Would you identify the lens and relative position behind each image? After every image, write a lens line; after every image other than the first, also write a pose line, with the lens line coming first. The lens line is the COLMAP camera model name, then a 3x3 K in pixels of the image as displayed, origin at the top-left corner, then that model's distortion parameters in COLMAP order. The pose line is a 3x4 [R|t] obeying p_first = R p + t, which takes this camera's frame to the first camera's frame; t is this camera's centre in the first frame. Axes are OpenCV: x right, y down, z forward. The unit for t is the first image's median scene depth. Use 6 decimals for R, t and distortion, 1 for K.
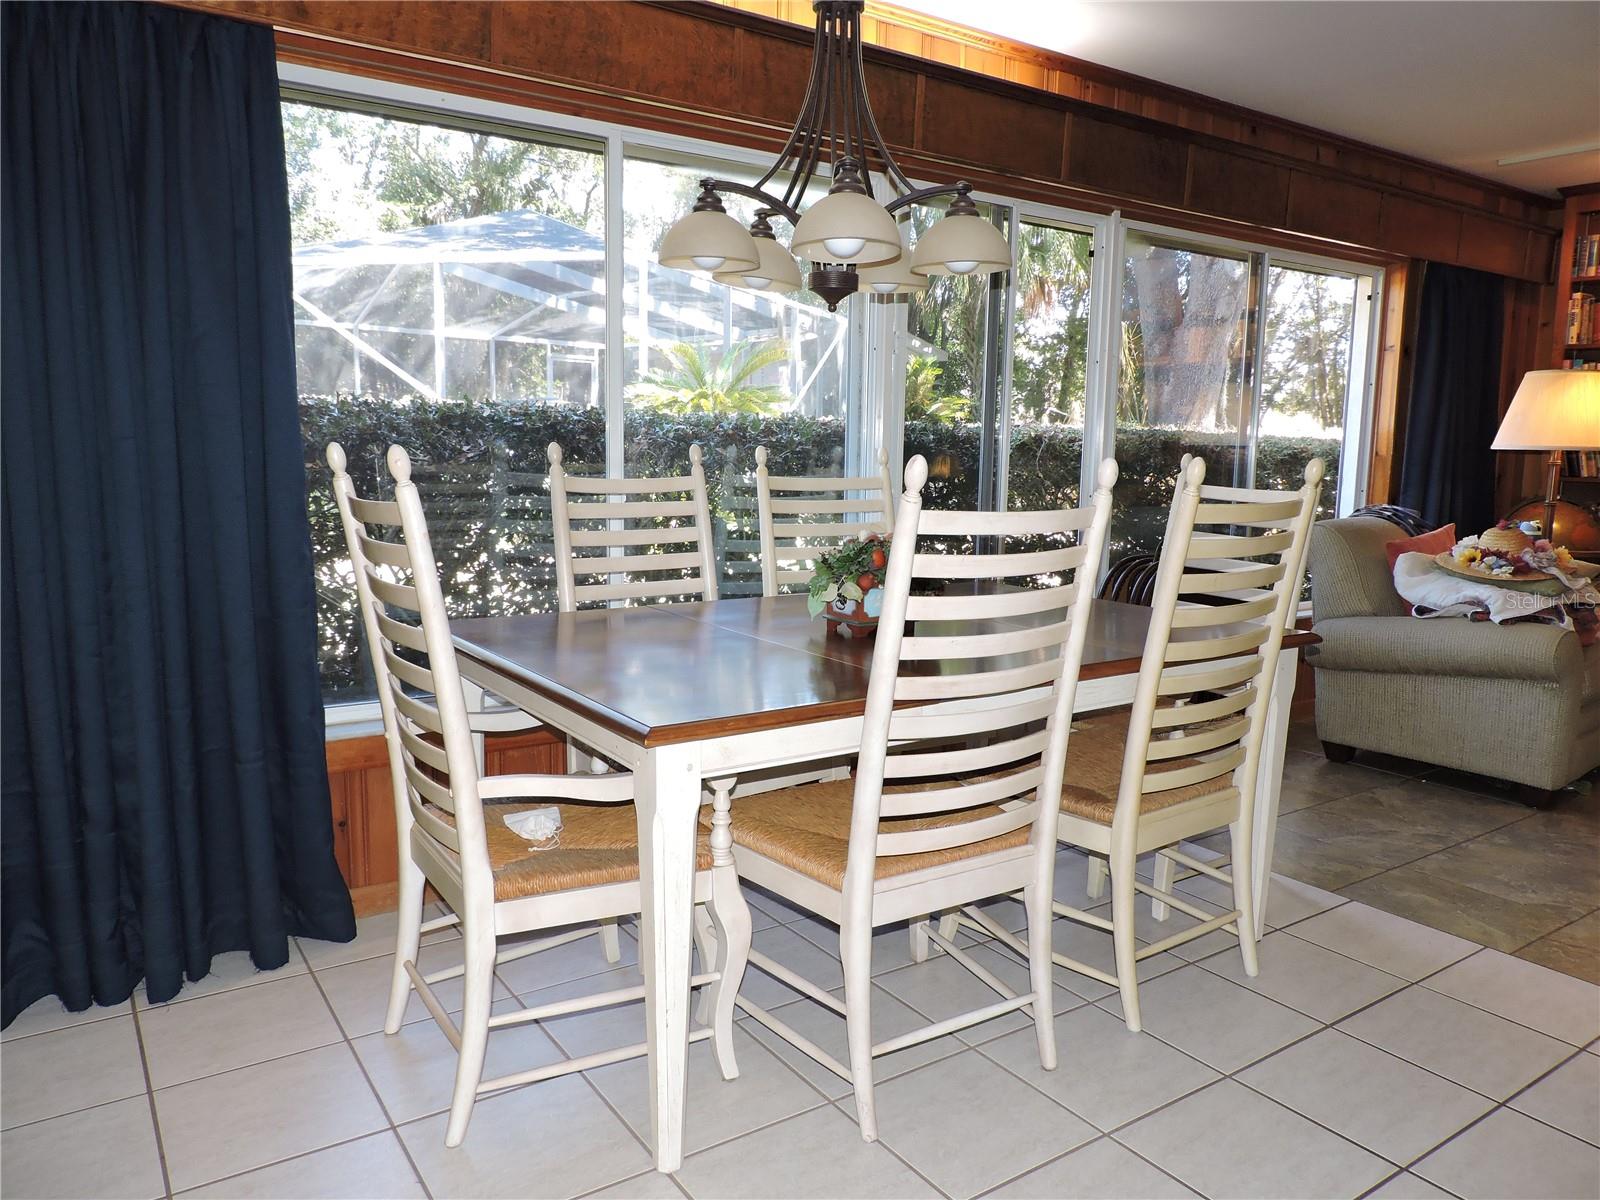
lens RADIAL K [[1138.5, 0, 805.8], [0, 1138.5, 601.6], [0, 0, 1]] dist [-0.025772, 0.008446]
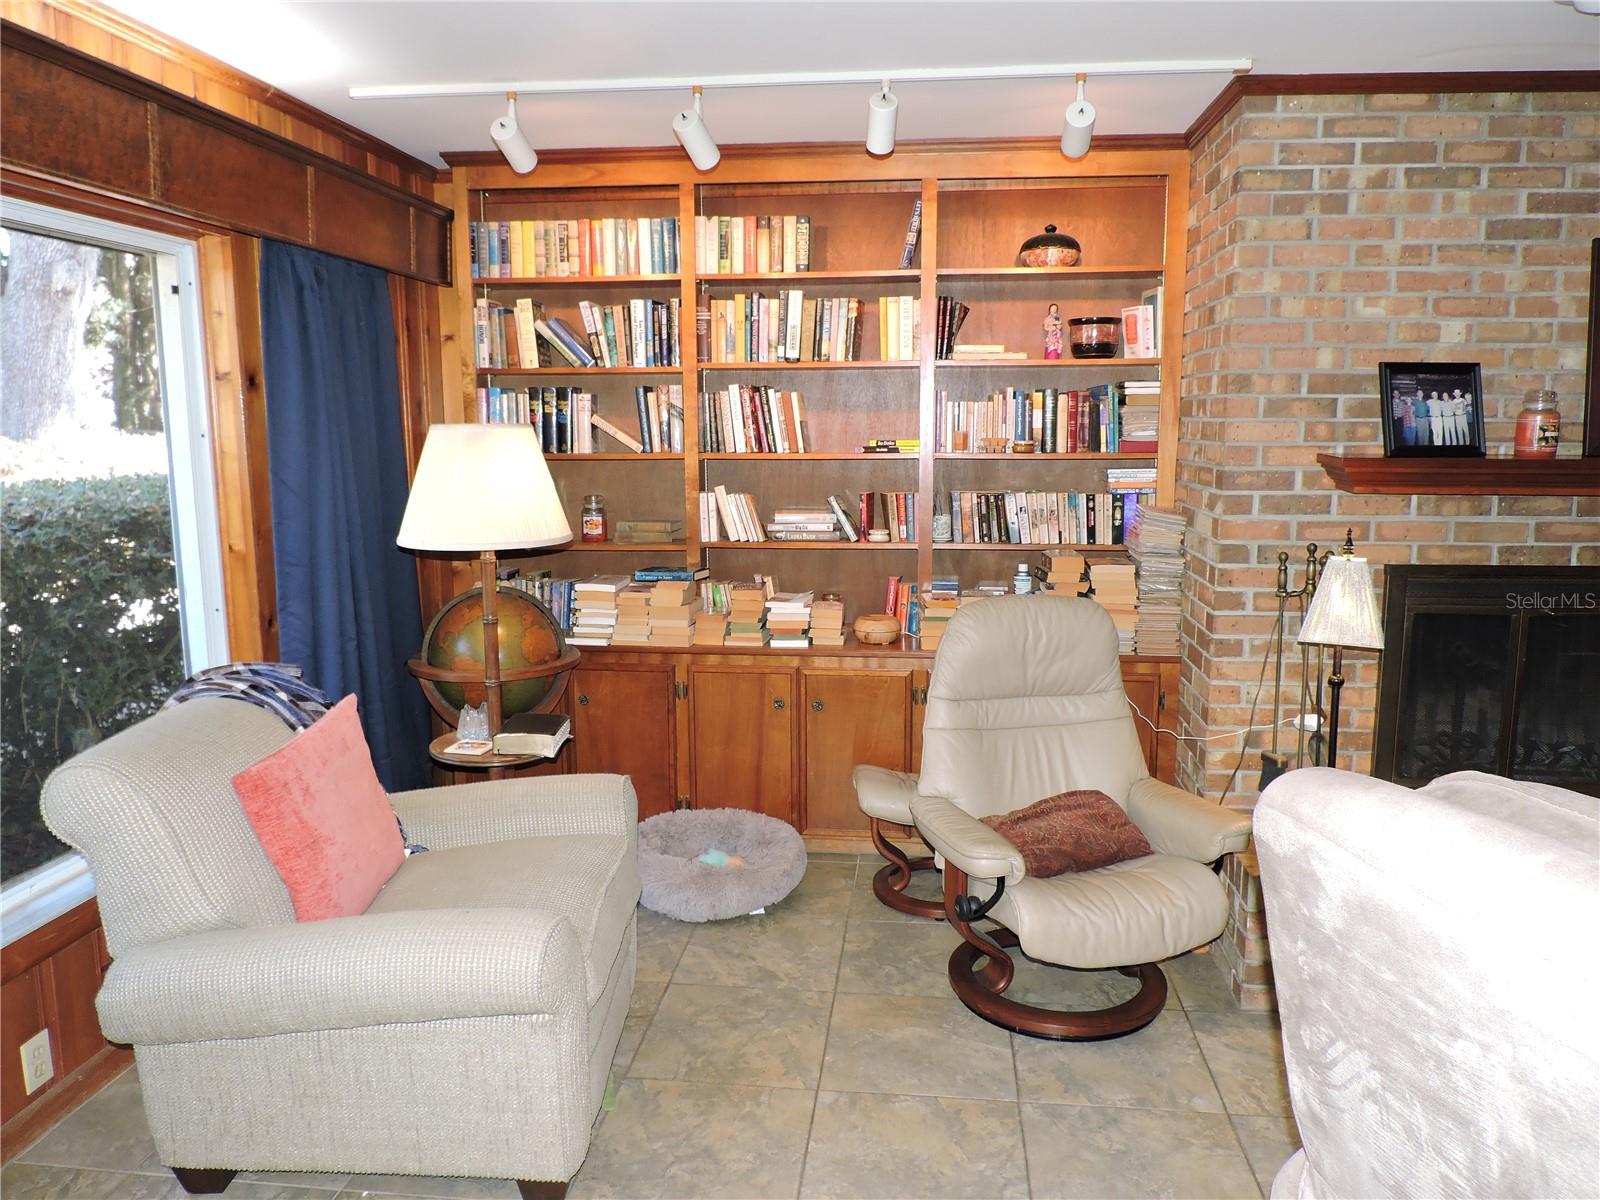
lens RADIAL K [[1138.5, 0, 805.8], [0, 1138.5, 601.6], [0, 0, 1]] dist [-0.025772, 0.008446]
pose [[0.650145, -0.135334, 0.747660, 0.236680], [0.116922, 0.990109, 0.077547, -0.109045], [-0.750760, 0.037001, 0.659538, 0.351247]]
